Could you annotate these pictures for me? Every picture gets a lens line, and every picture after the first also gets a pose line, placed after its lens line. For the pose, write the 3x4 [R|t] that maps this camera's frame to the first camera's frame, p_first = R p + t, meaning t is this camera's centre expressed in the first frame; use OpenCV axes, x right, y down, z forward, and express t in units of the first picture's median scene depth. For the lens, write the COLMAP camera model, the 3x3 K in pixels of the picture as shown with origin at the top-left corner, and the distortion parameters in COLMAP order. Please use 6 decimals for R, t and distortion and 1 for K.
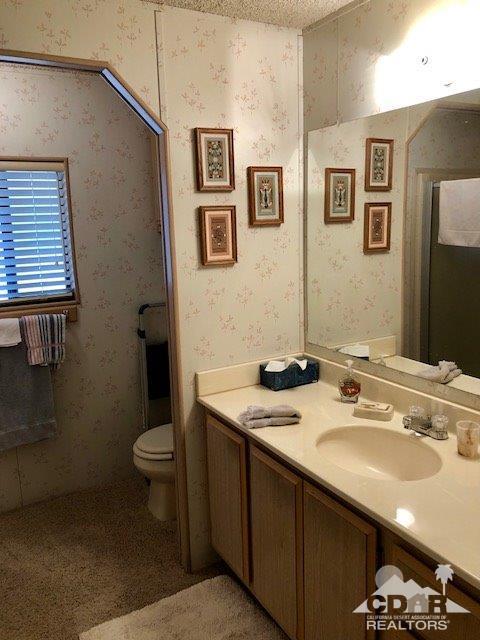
lens RADIAL K [[528.8, 0, 240.5], [0, 528.8, 312.3], [0, 0, 1]] dist [0.011584, -0.025500]
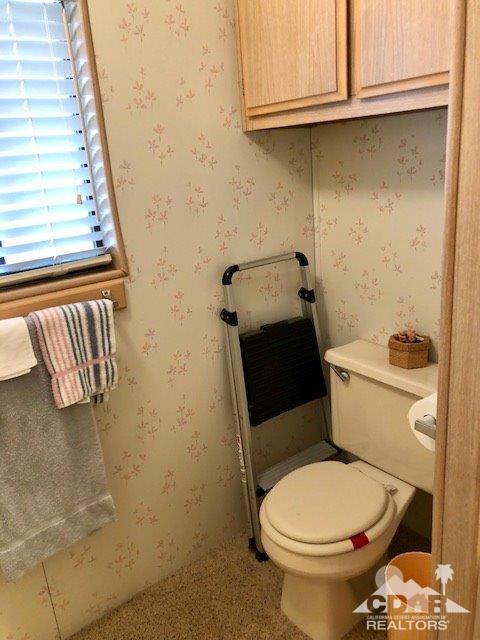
lens RADIAL K [[528.2, 0, 240.0], [0, 528.2, 320.0], [0, 0, 1]] dist [0.010621, -0.014976]
pose [[0.988854, -0.090993, 0.117846, -0.286620], [0.076545, 0.989597, 0.121813, -0.030197], [-0.127704, -0.111434, 0.985532, 0.508115]]
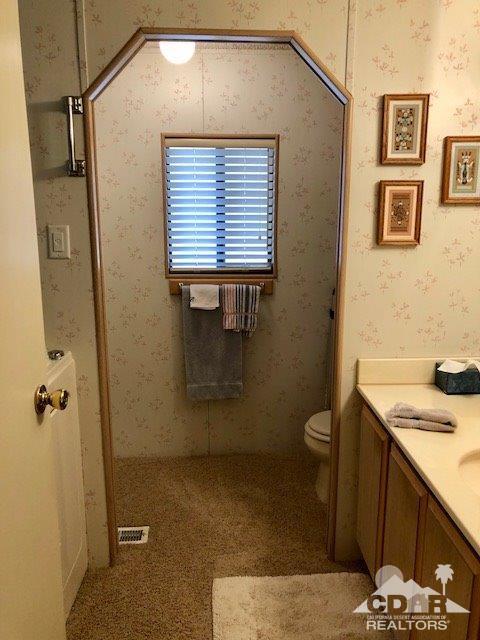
lens RADIAL K [[528.2, 0, 240.0], [0, 528.2, 320.0], [0, 0, 1]] dist [0.010621, -0.014976]
pose [[0.882472, 0.129254, -0.452258, 0.123193], [-0.110876, 0.991571, 0.067041, 0.004713], [0.457111, -0.009017, 0.889364, 0.050457]]
